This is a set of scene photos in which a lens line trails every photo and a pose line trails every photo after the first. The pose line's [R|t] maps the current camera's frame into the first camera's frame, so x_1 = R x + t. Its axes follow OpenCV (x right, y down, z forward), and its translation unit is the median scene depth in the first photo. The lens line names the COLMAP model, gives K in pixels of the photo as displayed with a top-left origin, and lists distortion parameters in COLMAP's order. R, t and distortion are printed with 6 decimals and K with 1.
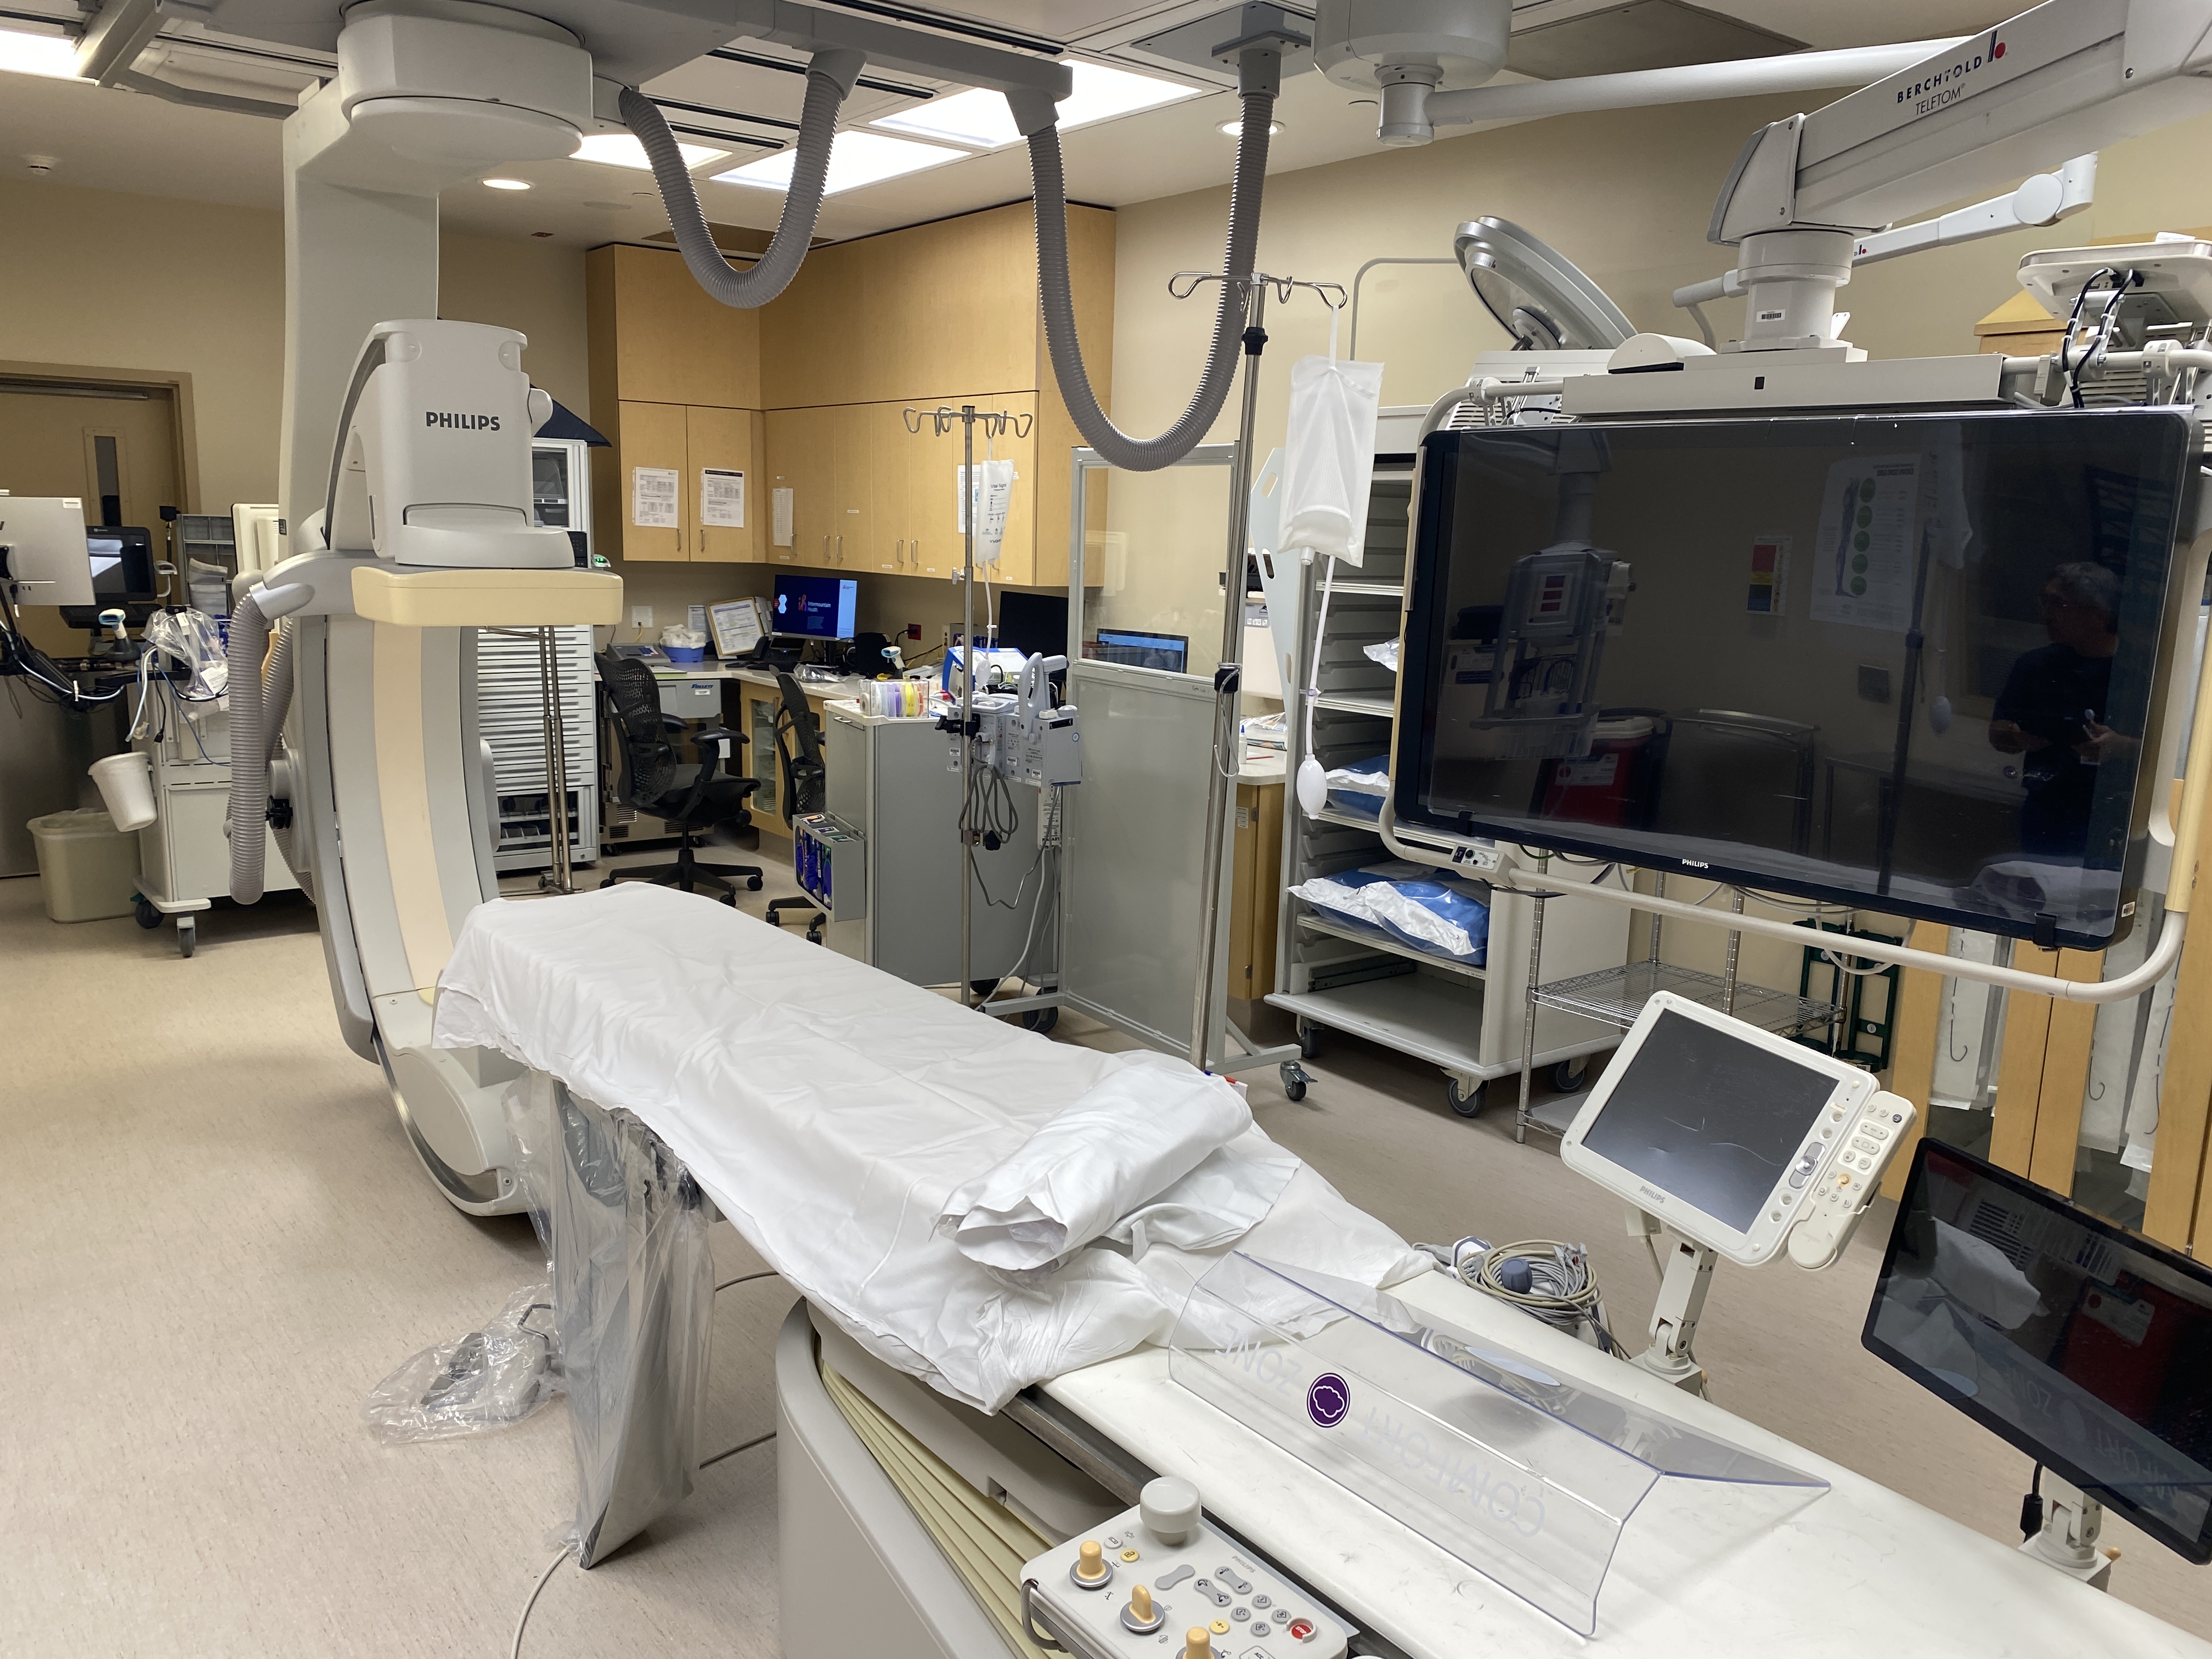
lens RADIAL K [[1685.6, 0, 1106.0], [0, 1685.6, 829.5], [0, 0, 1]] dist [0.058618, -0.052667]
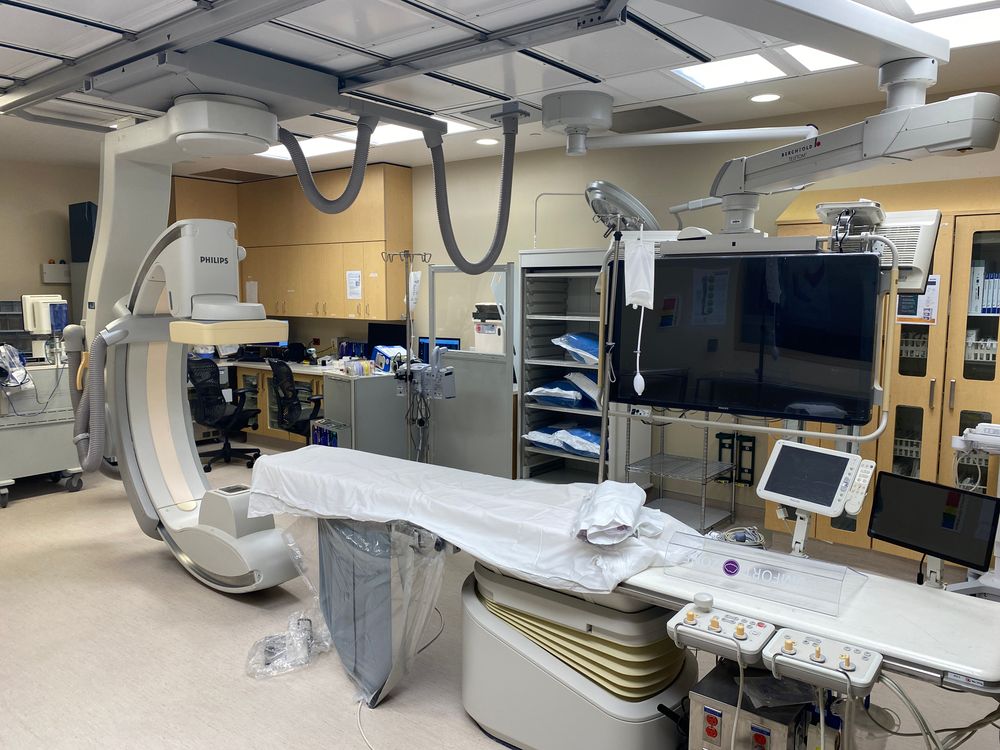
lens RADIAL K [[762.0, 0, 500.0], [0, 762.0, 375.0], [0, 0, 1]] dist [0.058618, -0.052667]
pose [[0.969994, -0.049683, 0.237999, -0.260021], [0.065563, 0.996086, -0.059274, 0.013039], [-0.234123, 0.073100, 0.969455, -0.138844]]
